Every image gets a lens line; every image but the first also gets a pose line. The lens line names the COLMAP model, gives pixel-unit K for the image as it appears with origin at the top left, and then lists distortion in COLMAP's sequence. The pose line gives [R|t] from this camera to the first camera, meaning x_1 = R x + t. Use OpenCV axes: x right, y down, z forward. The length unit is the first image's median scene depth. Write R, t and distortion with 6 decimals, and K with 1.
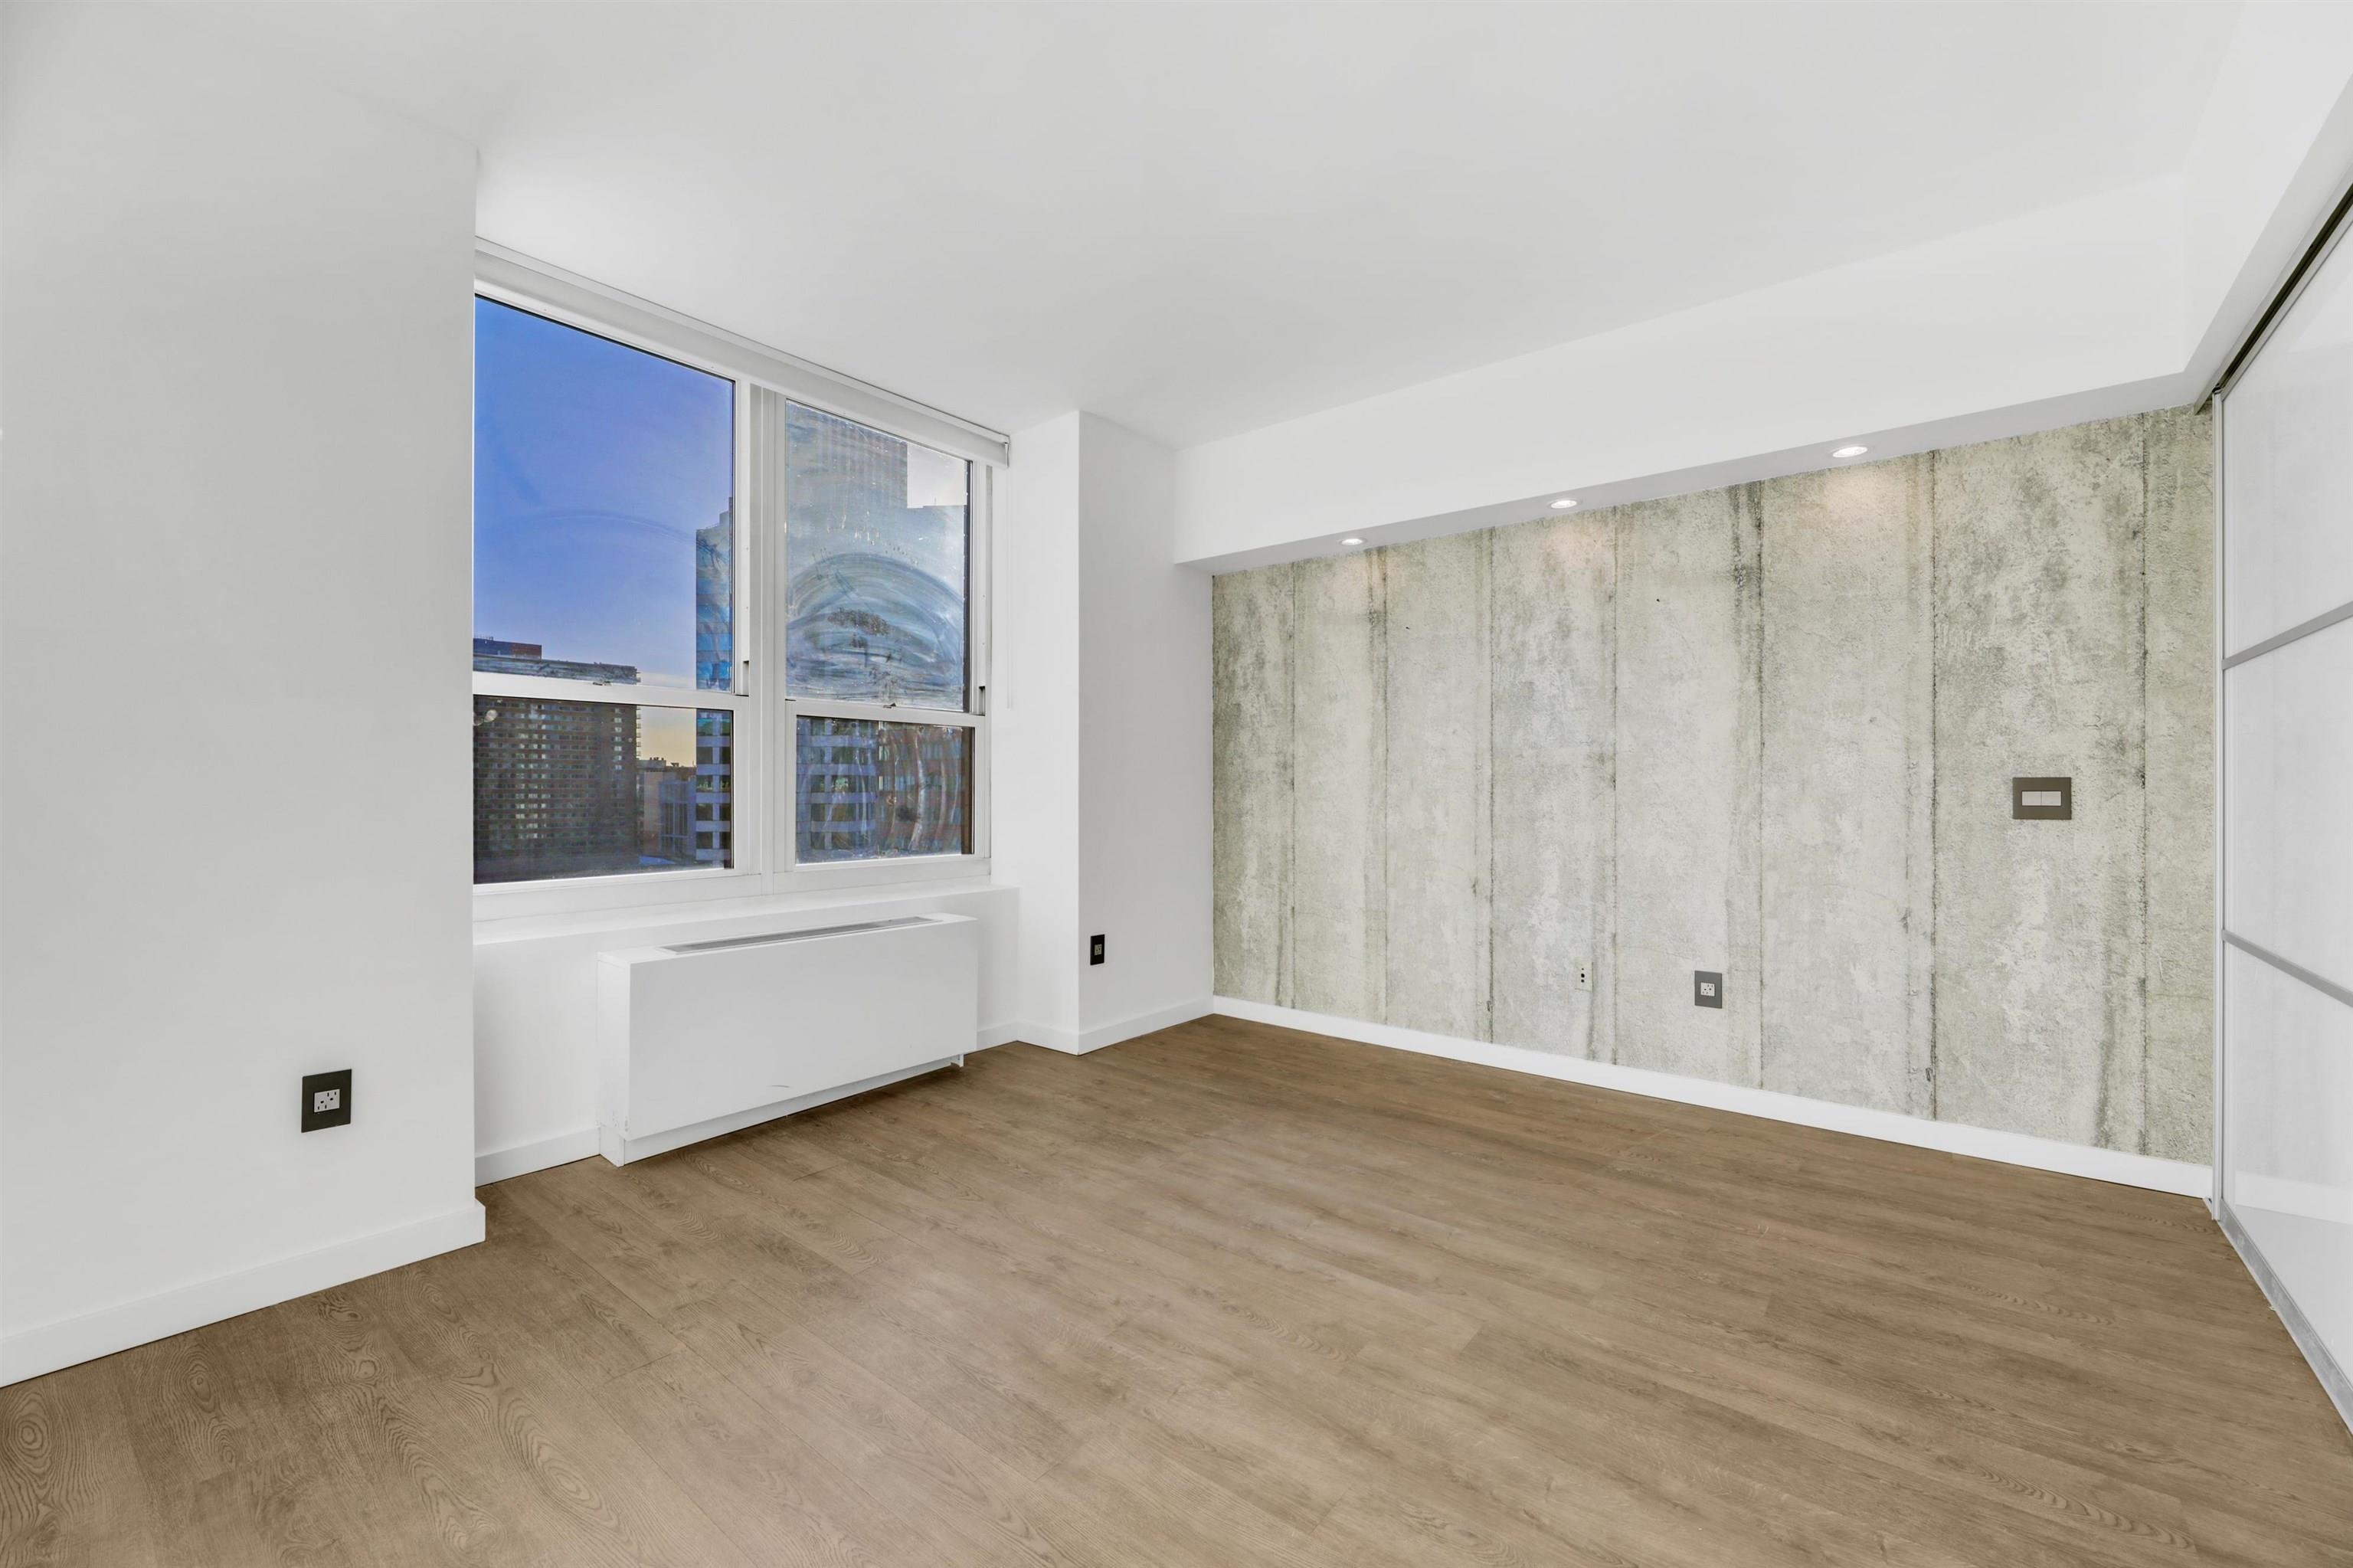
lens RADIAL K [[953.7, 0, 1170.5], [0, 953.7, 776.8], [0, 0, 1]] dist [0.001344, -0.003981]
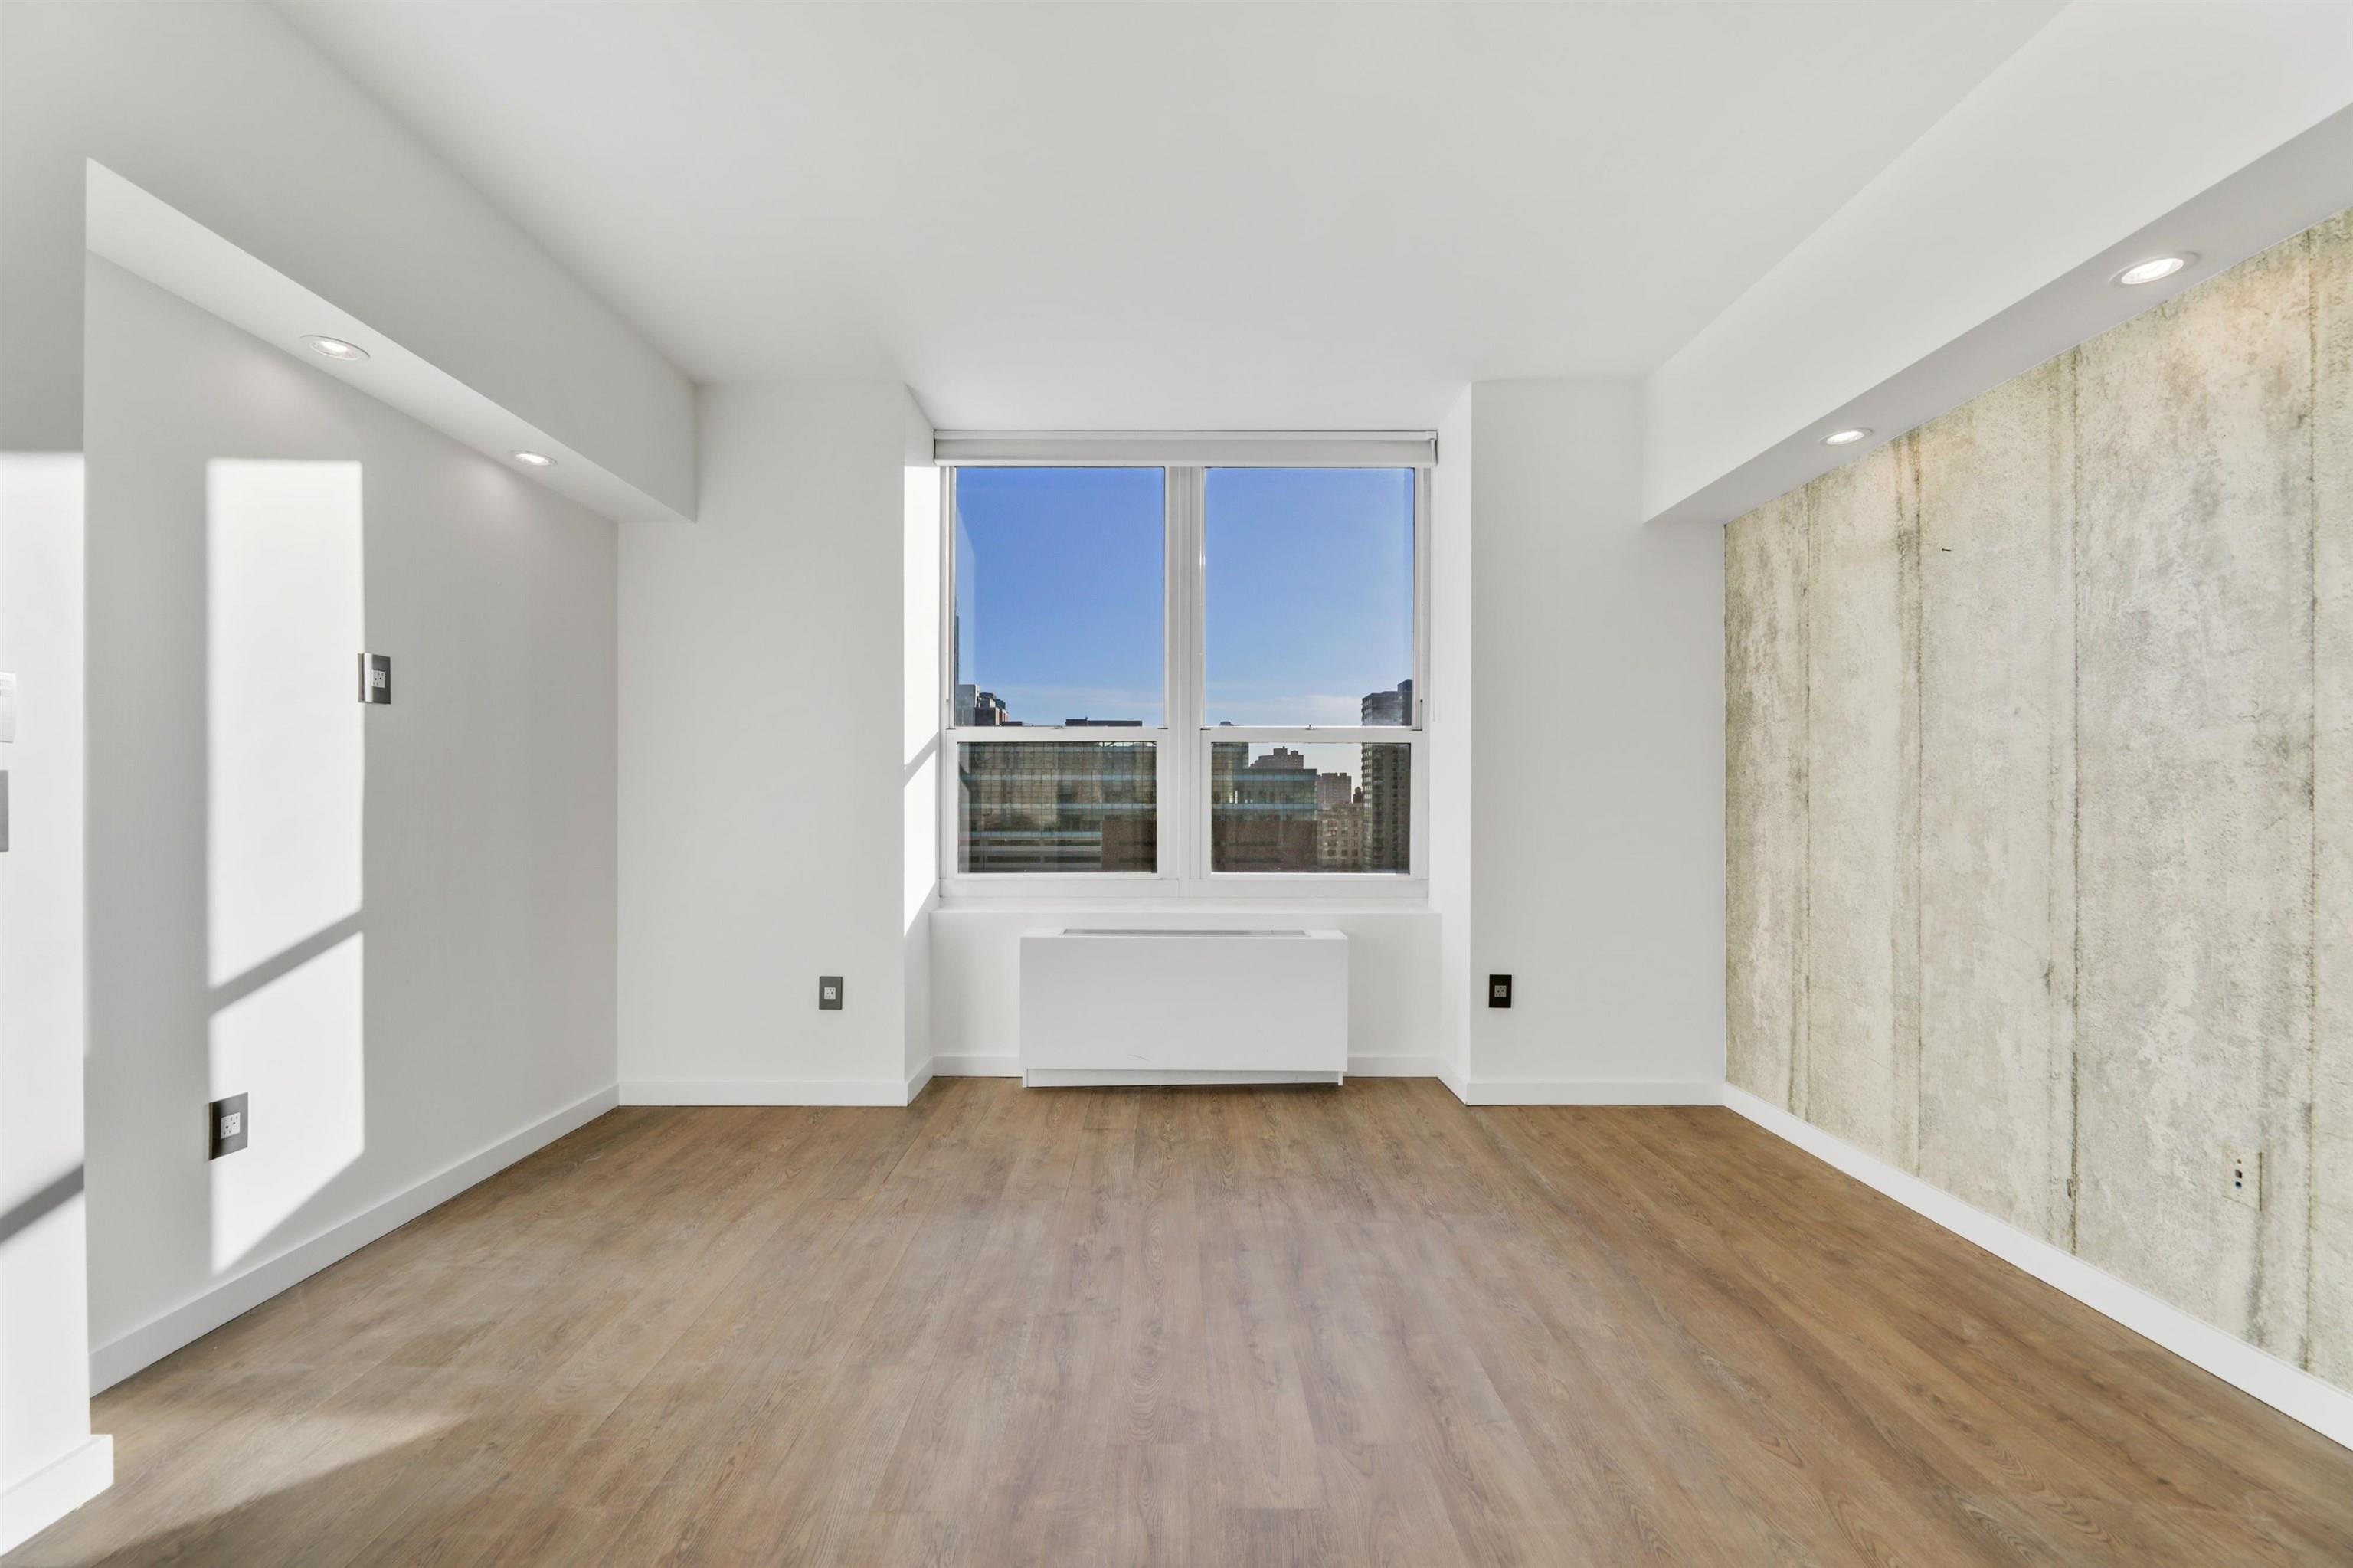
lens RADIAL K [[969.8, 0, 1171.9], [0, 969.8, 795.8], [0, 0, 1]] dist [0.002466, -0.004456]
pose [[0.628466, -0.008268, -0.777793, 0.451460], [0.008696, 0.999956, -0.003602, 0.002976], [0.777788, -0.004500, 0.628511, 0.221030]]
